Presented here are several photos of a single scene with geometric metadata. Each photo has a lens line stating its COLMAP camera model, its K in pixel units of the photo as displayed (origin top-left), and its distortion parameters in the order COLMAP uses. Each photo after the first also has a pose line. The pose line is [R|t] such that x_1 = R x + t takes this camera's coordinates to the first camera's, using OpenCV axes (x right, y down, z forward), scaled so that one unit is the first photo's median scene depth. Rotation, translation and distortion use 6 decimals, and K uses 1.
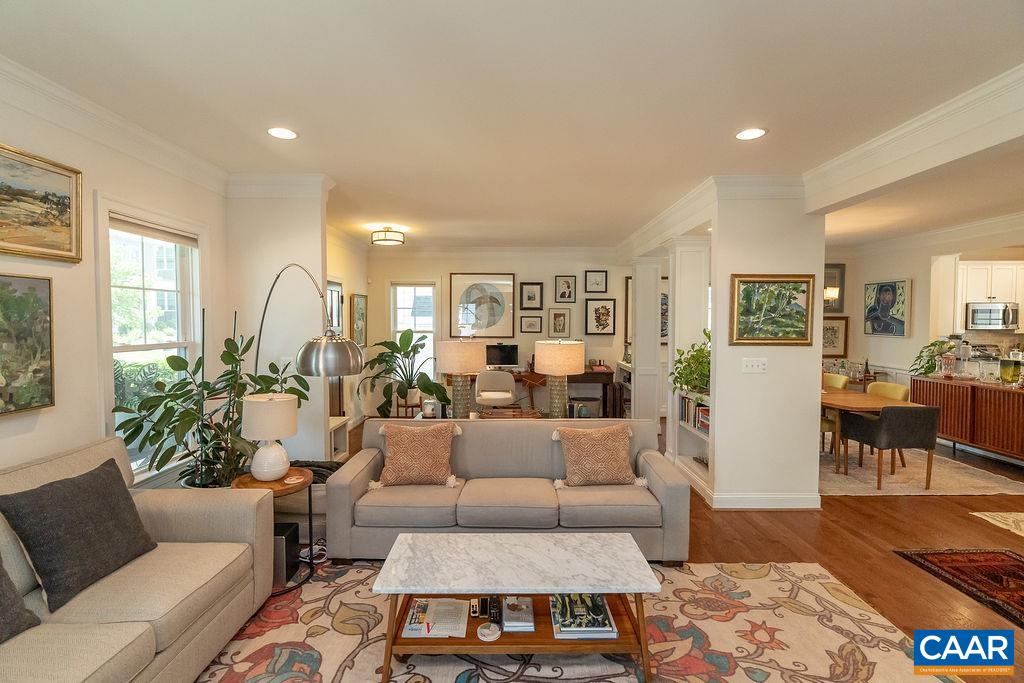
lens RADIAL K [[461.0, 0, 514.3], [0, 461.0, 340.1], [0, 0, 1]] dist [-0.005244, 0.001544]
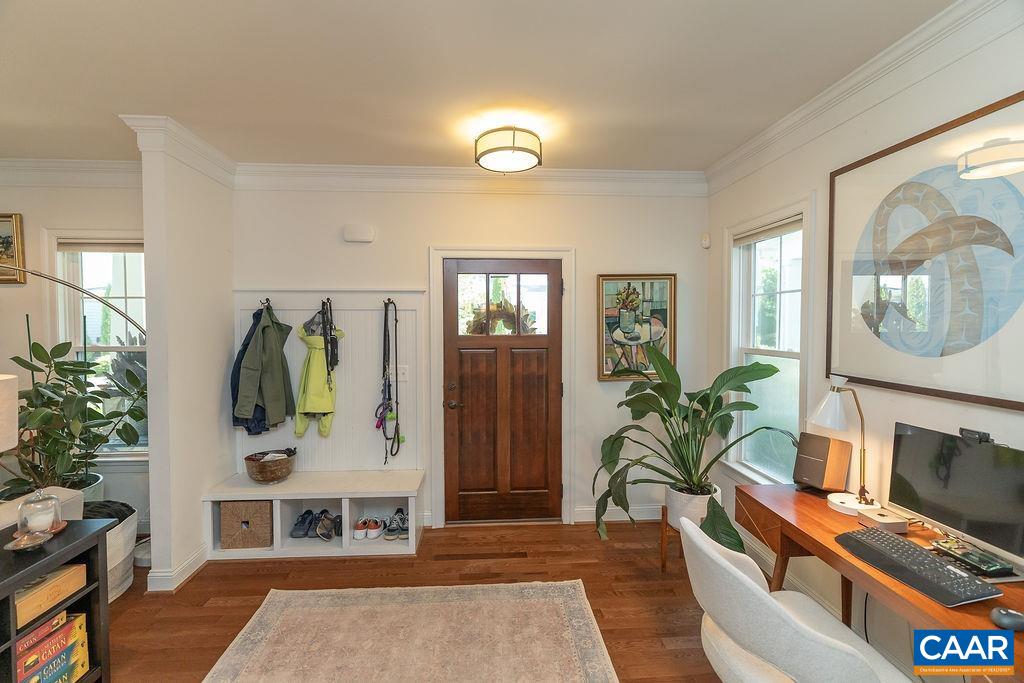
lens RADIAL K [[461.0, 0, 511.0], [0, 461.0, 339.6], [0, 0, 1]] dist [-0.005244, 0.001544]
pose [[0.065707, 0.033880, -0.997264, 0.170774], [-0.040380, 0.998695, 0.031268, -0.035386], [0.997022, 0.038215, 0.066989, 0.811433]]
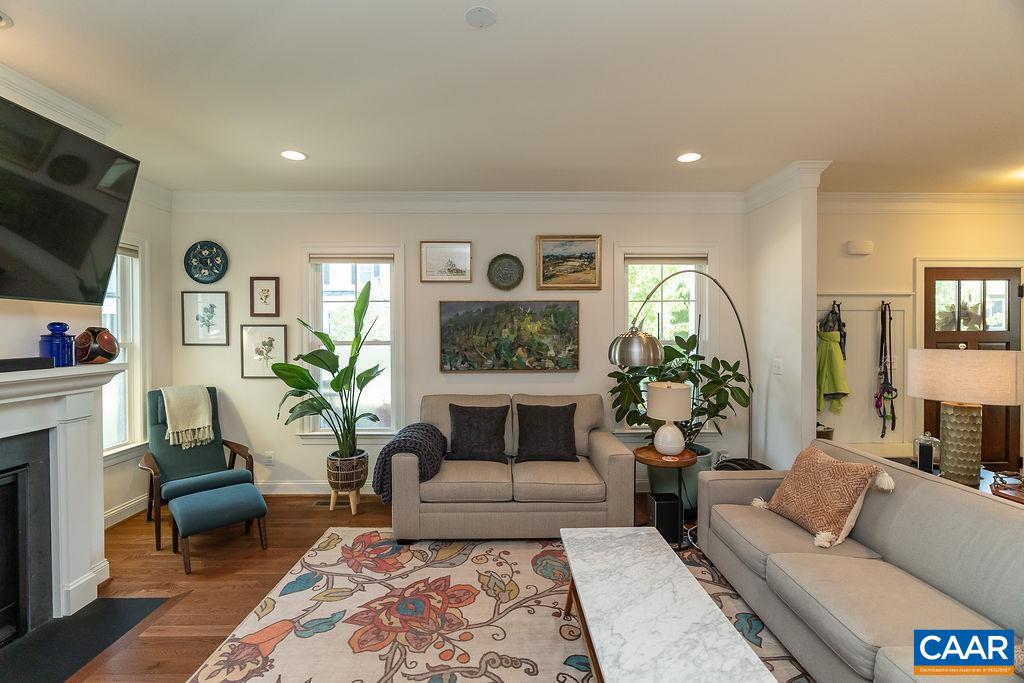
lens RADIAL K [[461.0, 0, 511.8], [0, 461.0, 337.7], [0, 0, 1]] dist [-0.005244, 0.001544]
pose [[0.020921, 0.009772, -0.999733, 0.258231], [-0.038288, 0.999227, 0.008966, 0.002258], [0.999048, 0.038090, 0.021279, 0.223346]]
